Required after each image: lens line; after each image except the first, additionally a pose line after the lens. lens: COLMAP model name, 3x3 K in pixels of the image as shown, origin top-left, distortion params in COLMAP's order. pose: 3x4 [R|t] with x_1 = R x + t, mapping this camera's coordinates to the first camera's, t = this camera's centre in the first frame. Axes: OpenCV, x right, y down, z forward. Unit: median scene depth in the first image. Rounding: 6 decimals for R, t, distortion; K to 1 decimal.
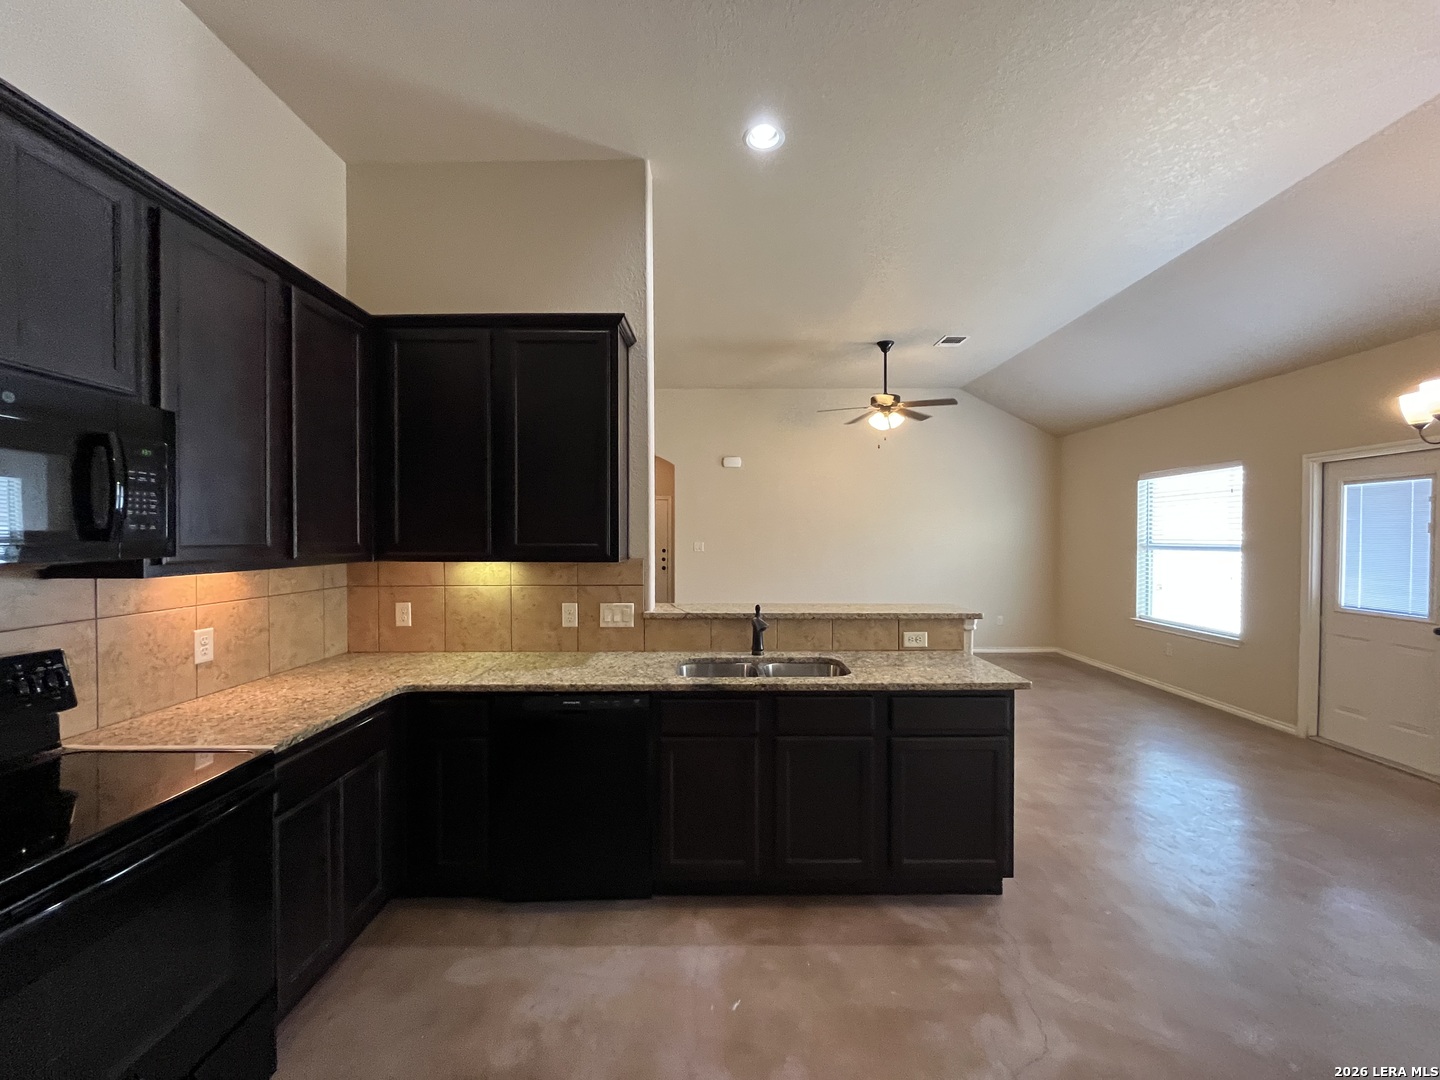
lens RADIAL K [[581.6, 0, 712.4], [0, 581.6, 539.8], [0, 0, 1]] dist [-0.002080, -0.000342]
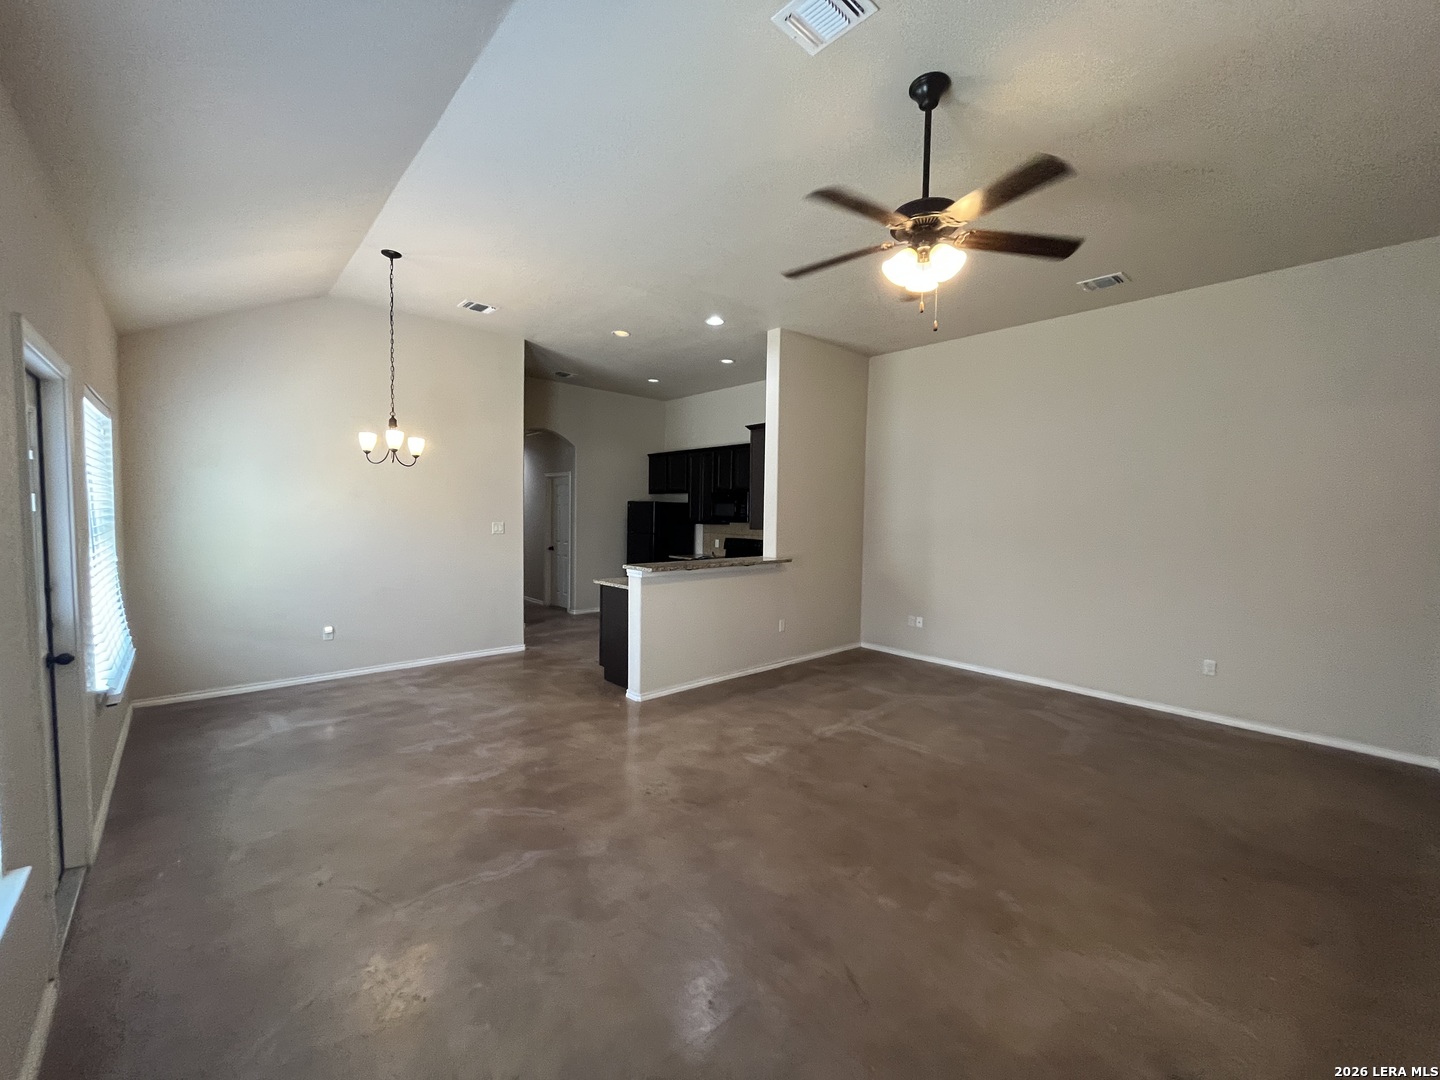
lens RADIAL K [[581.6, 0, 721.3], [0, 581.6, 537.4], [0, 0, 1]] dist [-0.002080, -0.000342]
pose [[-0.729305, 0.016621, -0.683986, 0.930139], [-0.023600, 0.998499, 0.049427, -0.025822], [0.683781, 0.052190, -0.727818, 1.596845]]
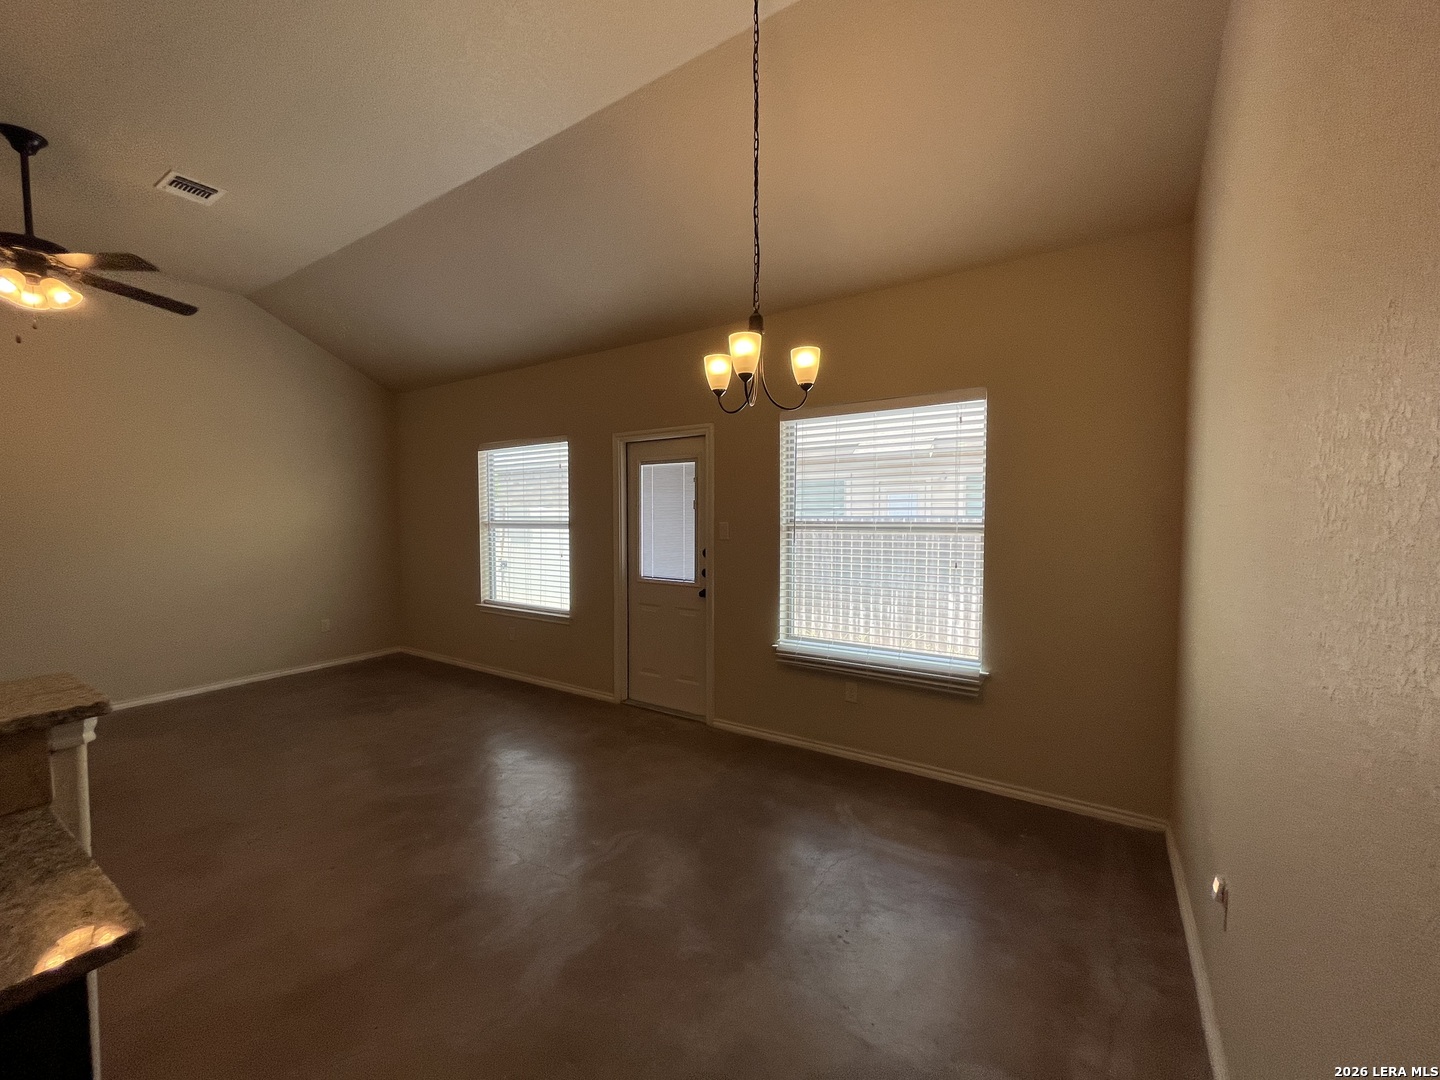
lens RADIAL K [[581.6, 0, 721.7], [0, 581.6, 541.7], [0, 0, 1]] dist [-0.002080, -0.000342]
pose [[0.538954, -0.046563, 0.841047, 0.238657], [0.011715, 0.998789, 0.047789, -0.001530], [-0.842254, -0.015903, 0.538847, 0.270304]]
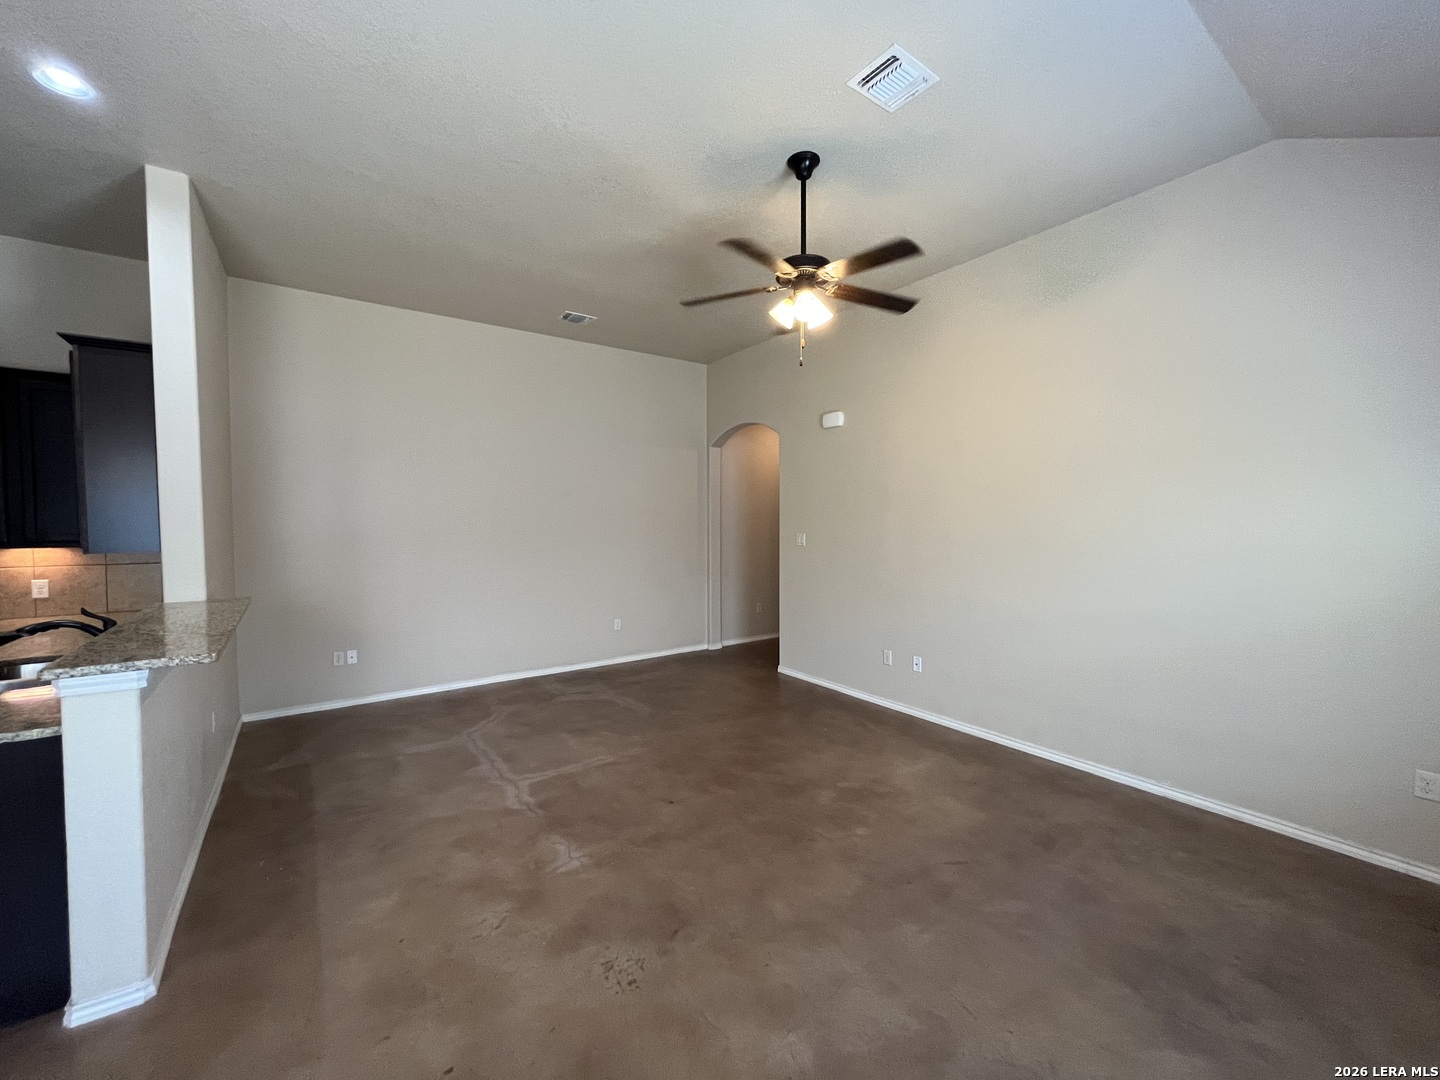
lens RADIAL K [[581.6, 0, 718.9], [0, 581.6, 534.9], [0, 0, 1]] dist [-0.002080, -0.000342]
pose [[0.585014, 0.021812, -0.810730, 0.892971], [-0.004750, 0.999713, 0.023469, -0.018980], [0.811009, -0.009878, 0.584950, 0.813401]]
